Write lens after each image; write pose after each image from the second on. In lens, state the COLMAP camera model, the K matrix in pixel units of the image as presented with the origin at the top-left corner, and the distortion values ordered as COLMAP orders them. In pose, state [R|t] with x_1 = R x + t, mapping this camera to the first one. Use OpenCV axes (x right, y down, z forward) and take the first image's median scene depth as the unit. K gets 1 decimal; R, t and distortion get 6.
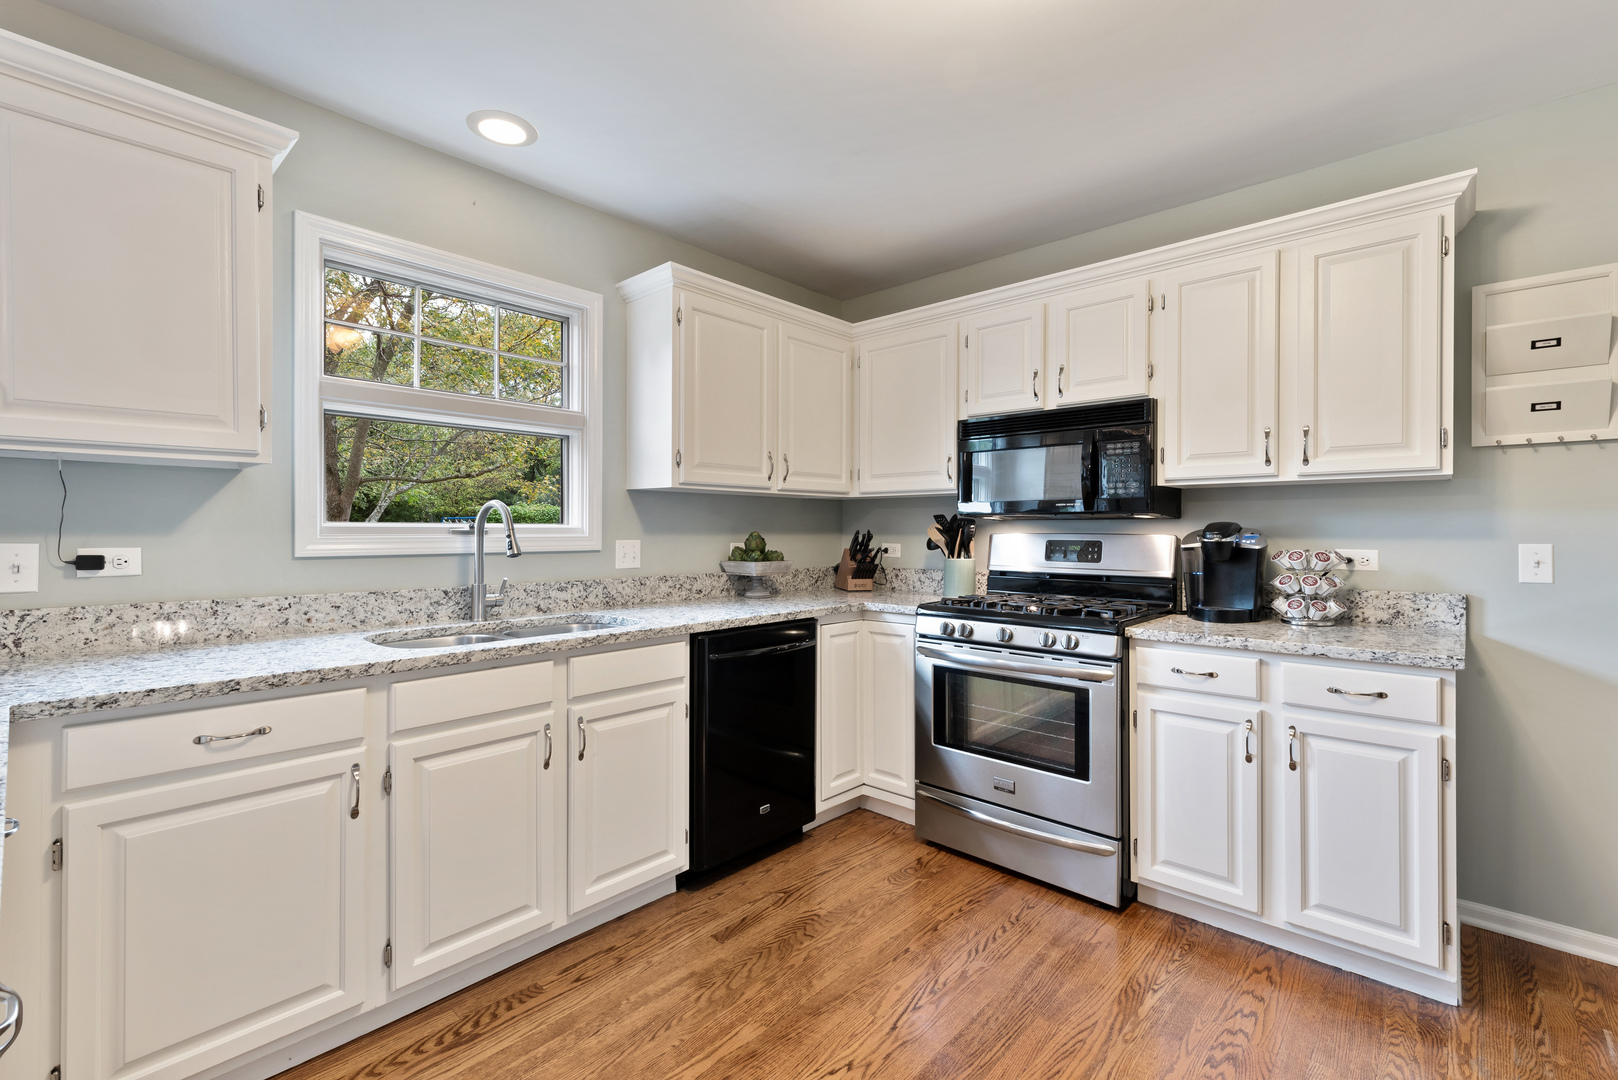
lens RADIAL K [[714.9, 0, 806.9], [0, 714.9, 533.2], [0, 0, 1]] dist [0.008636, -0.001756]
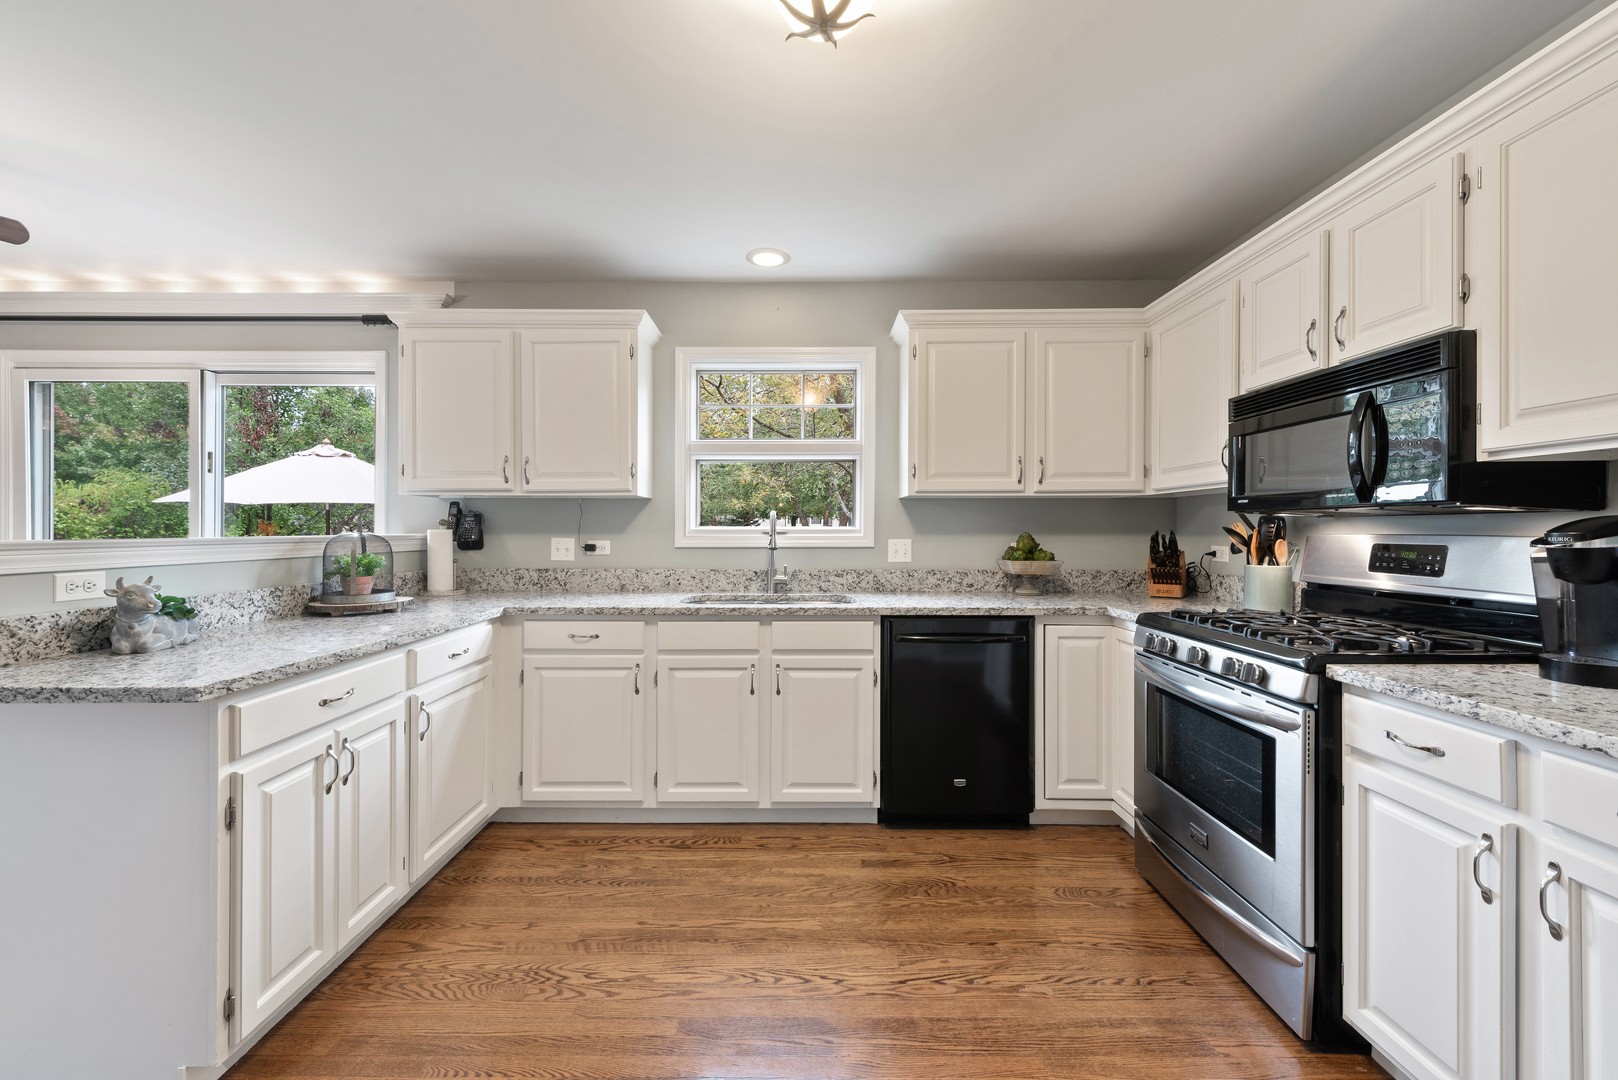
lens RADIAL K [[633.8, 0, 795.5], [0, 633.8, 532.6], [0, 0, 1]] dist [0.004254, -0.001194]
pose [[0.673038, -0.000625, -0.739608, 0.541192], [-0.001545, 0.999996, -0.002251, 0.000900], [0.739606, 0.002657, 0.673035, 0.162501]]
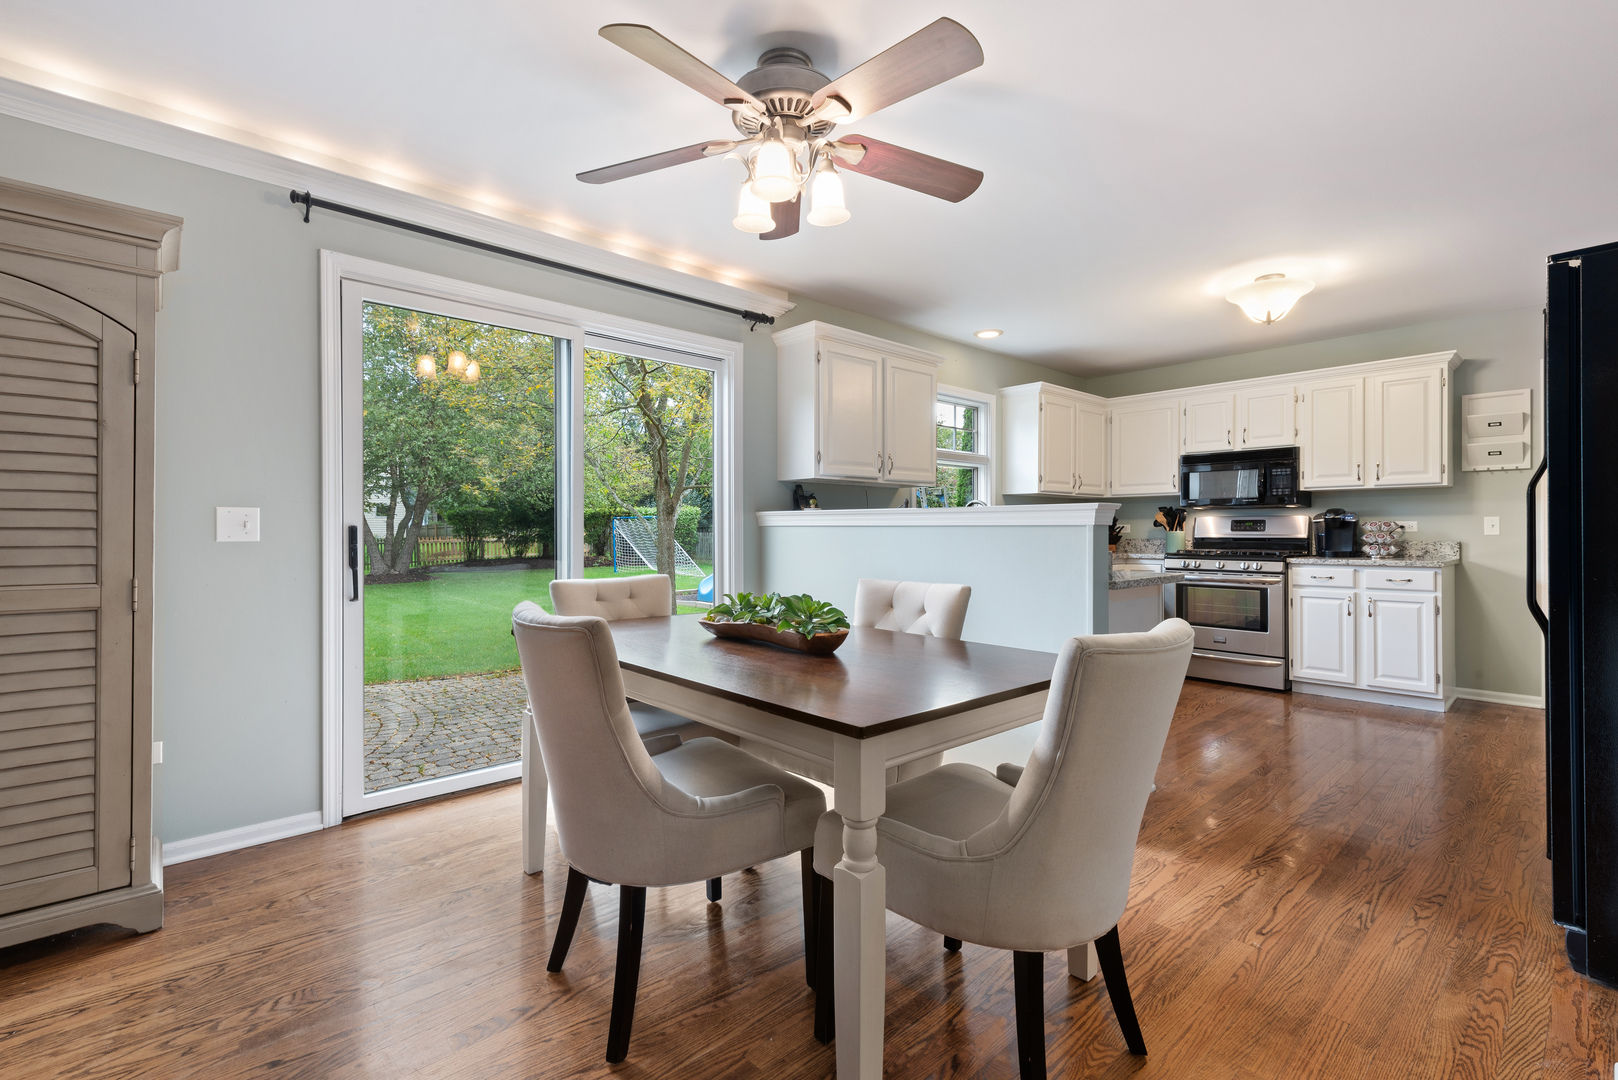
lens RADIAL K [[714.9, 0, 809.0], [0, 714.9, 531.4], [0, 0, 1]] dist [0.008636, -0.001756]
pose [[0.995451, -0.003237, -0.095215, -0.728799], [0.003103, 0.999994, -0.001555, 0.049437], [0.095220, 0.001252, 0.995455, -1.194667]]
